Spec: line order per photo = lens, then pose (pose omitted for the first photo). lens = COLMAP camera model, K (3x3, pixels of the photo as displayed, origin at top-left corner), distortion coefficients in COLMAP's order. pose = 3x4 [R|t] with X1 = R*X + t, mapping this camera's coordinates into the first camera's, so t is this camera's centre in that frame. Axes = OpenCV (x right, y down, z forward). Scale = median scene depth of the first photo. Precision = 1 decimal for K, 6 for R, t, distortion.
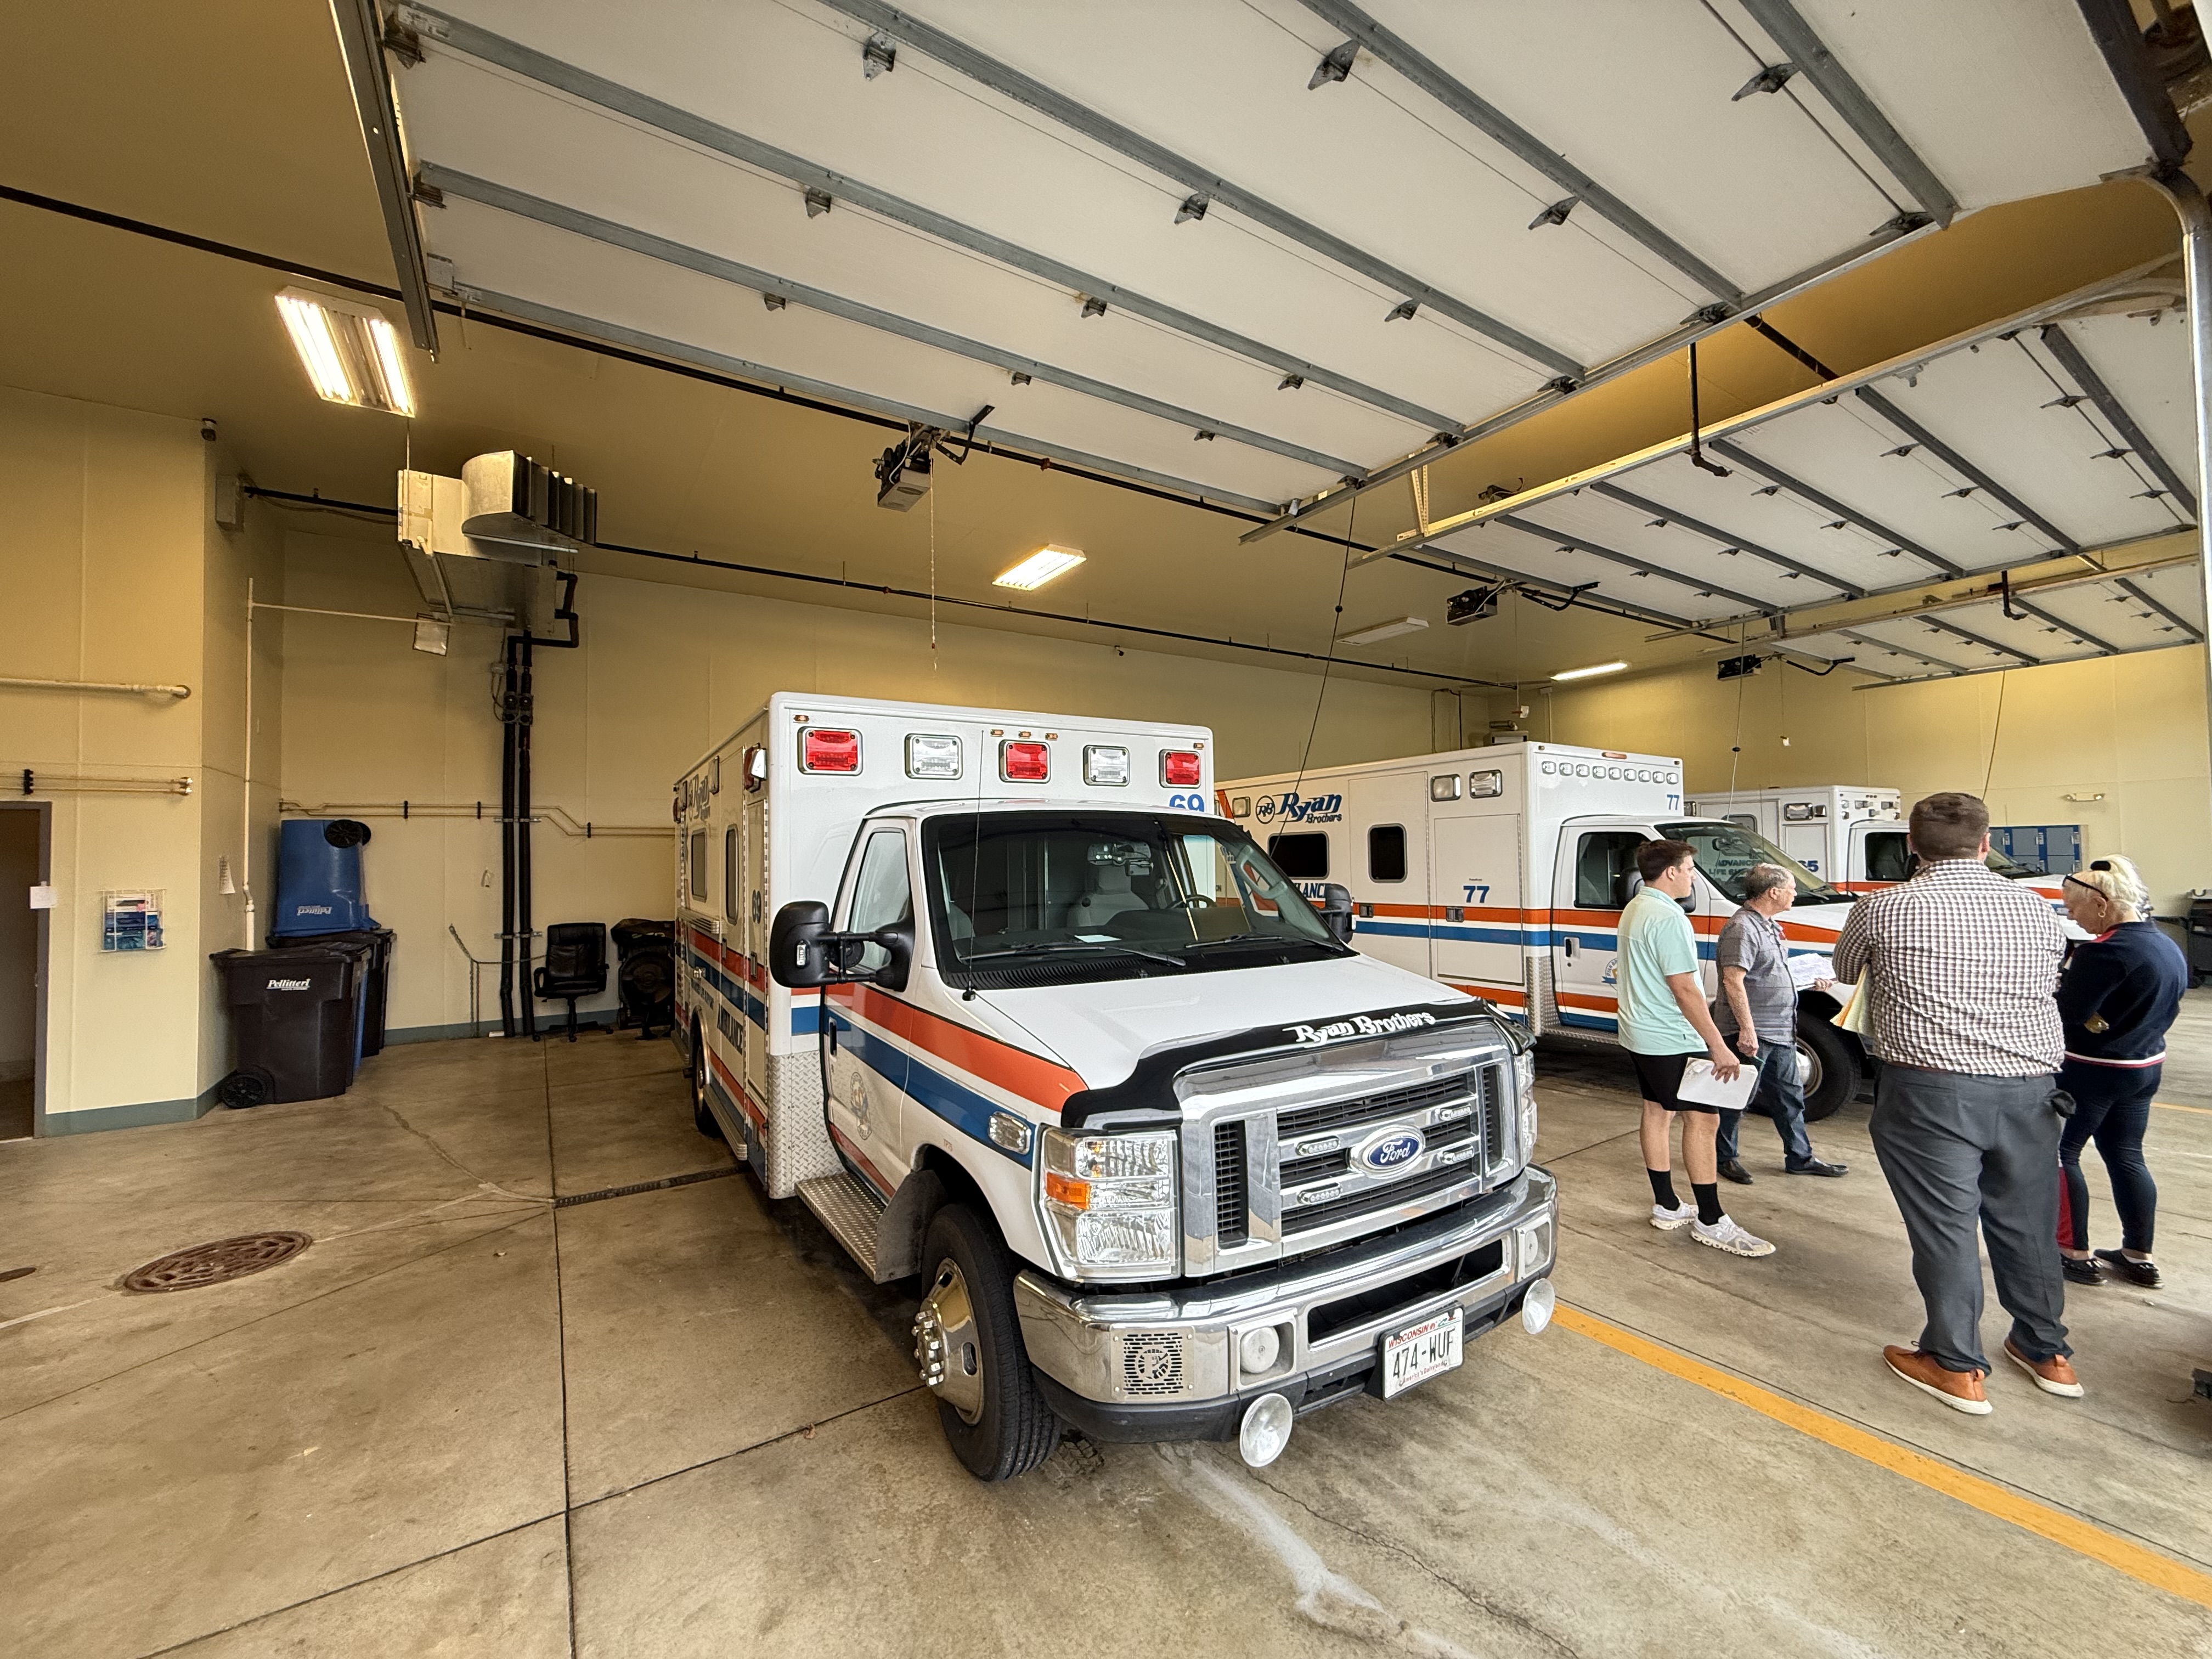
lens RADIAL K [[882.5, 0, 1100.3], [0, 882.5, 829.7], [0, 0, 1]] dist [0.000036, -0.000230]
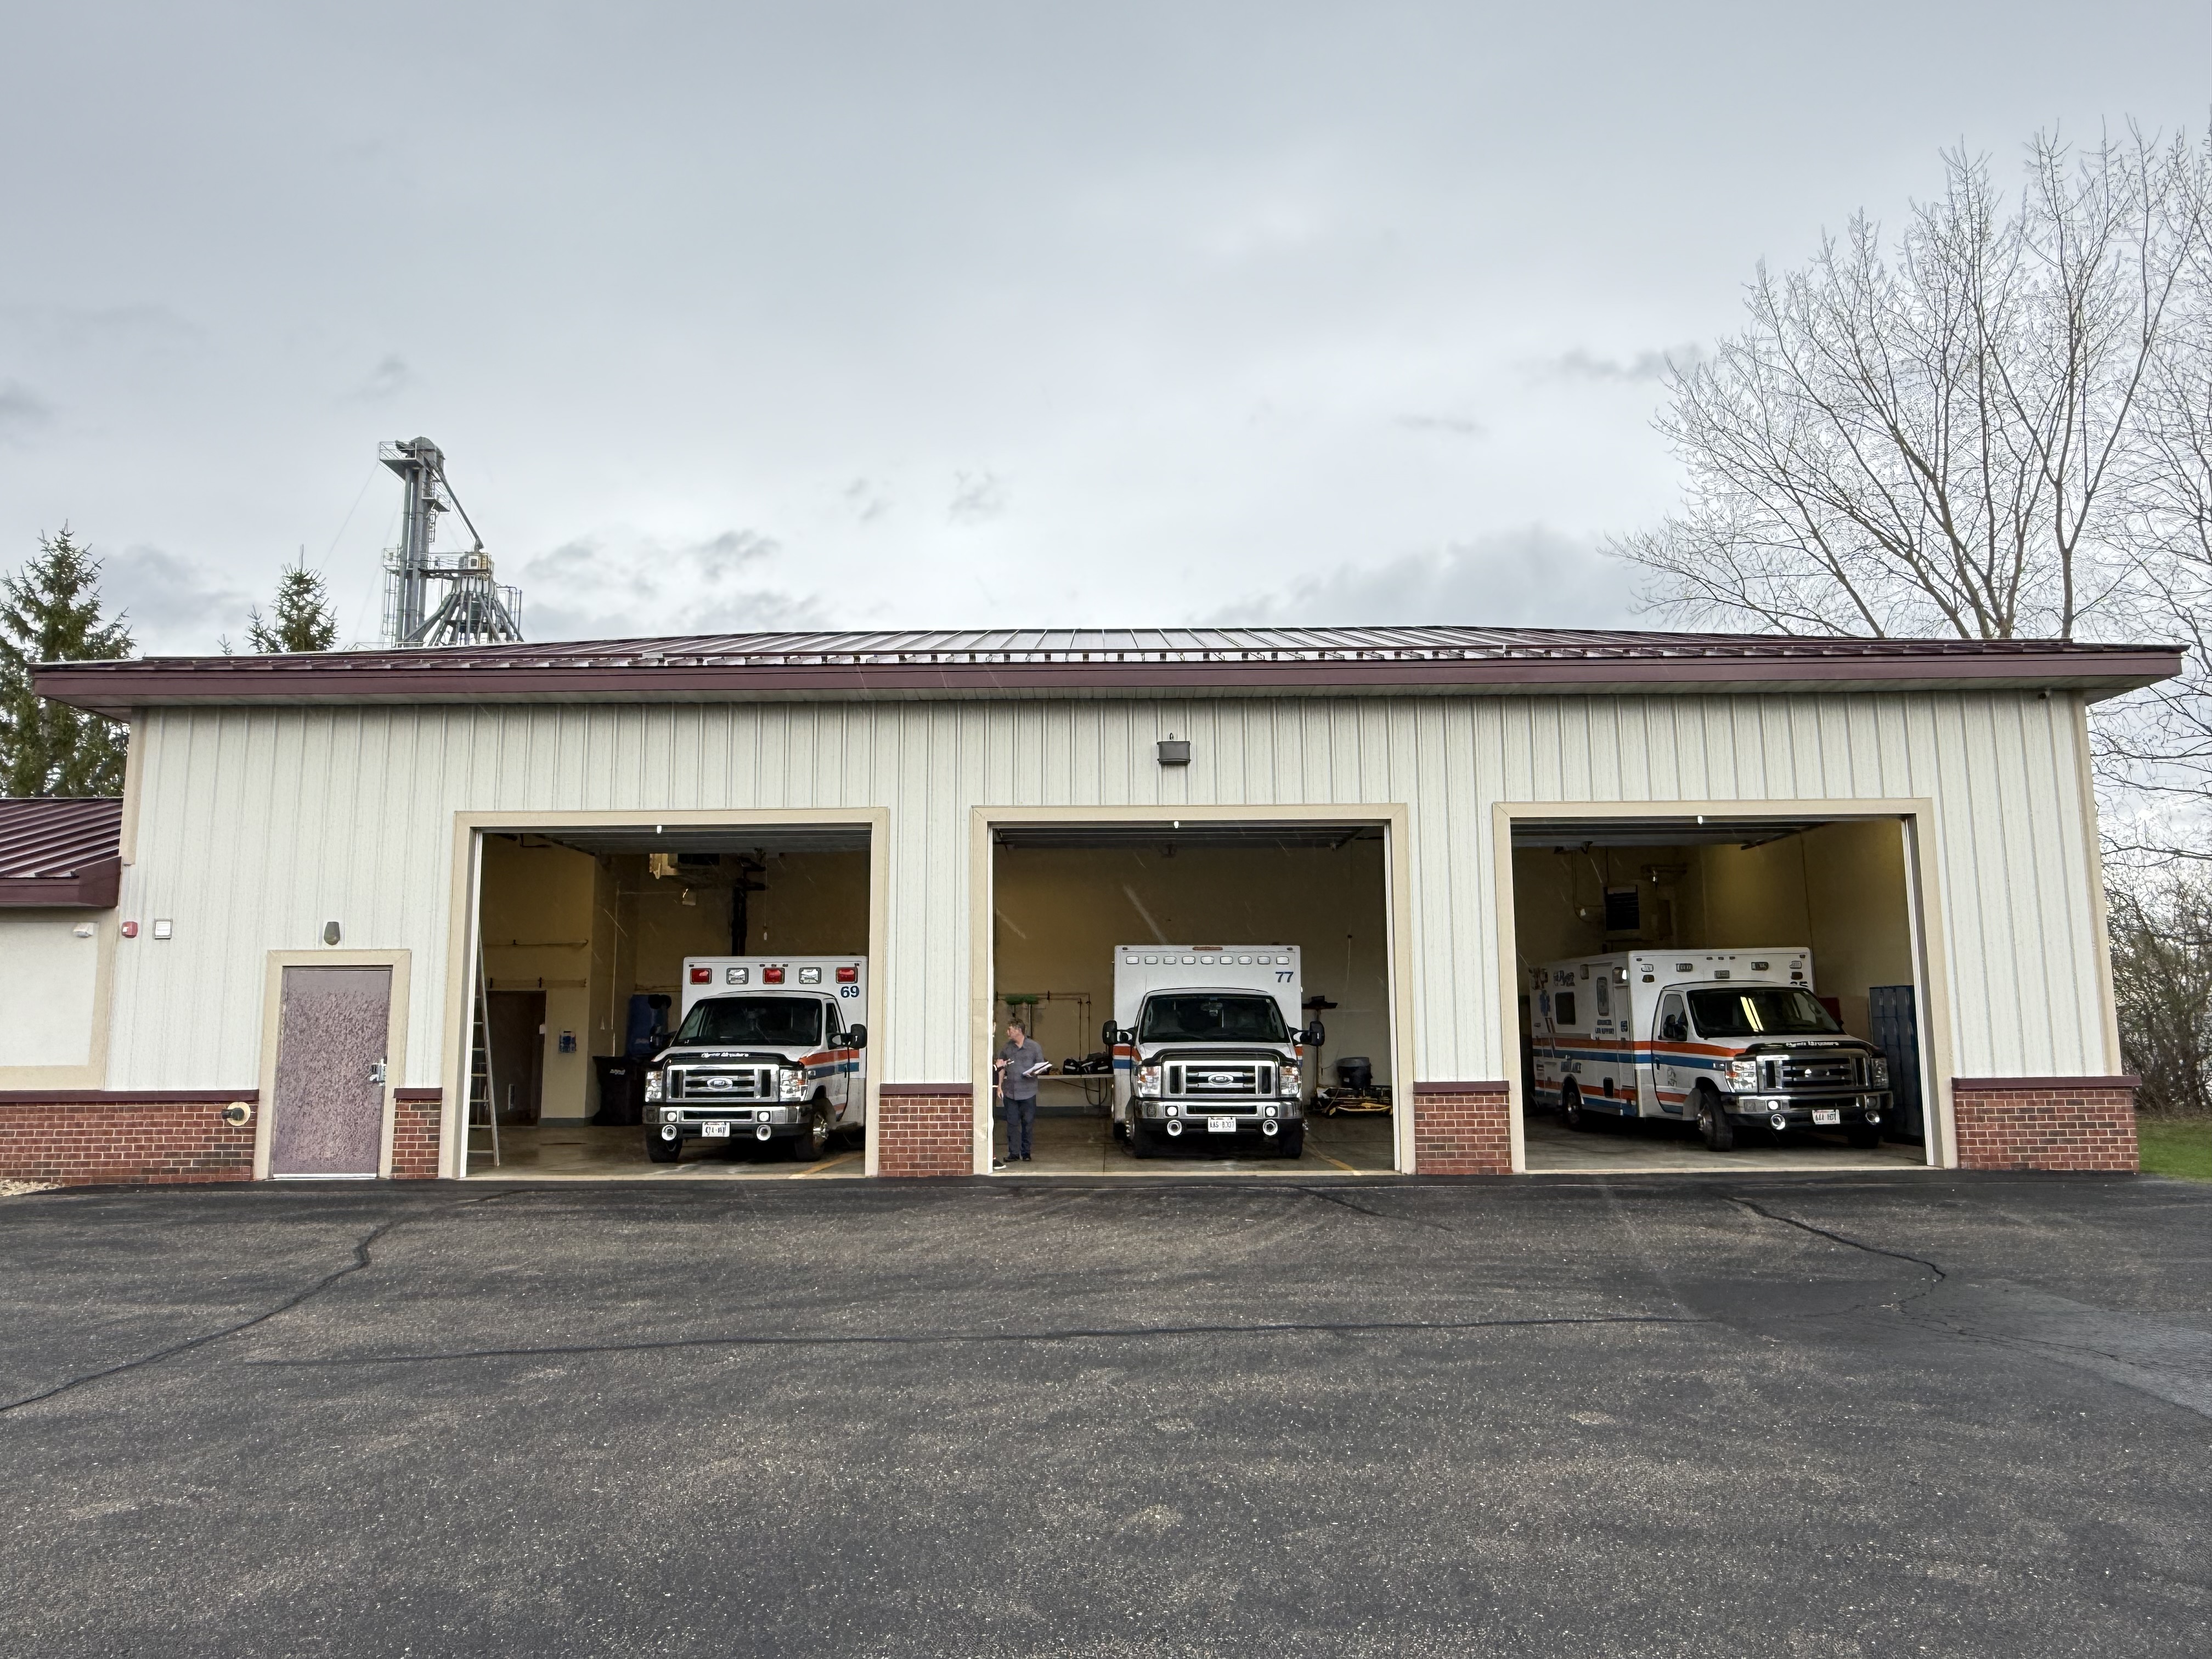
lens RADIAL K [[1443.7, 0, 1106.0], [0, 1443.7, 829.5], [0, 0, 1]] dist [0.005840, 0.000678]
pose [[0.840740, -0.066394, -0.537353, 2.256185], [0.011726, 0.994453, -0.104526, -0.036814], [0.541313, 0.081578, 0.836855, -1.525588]]
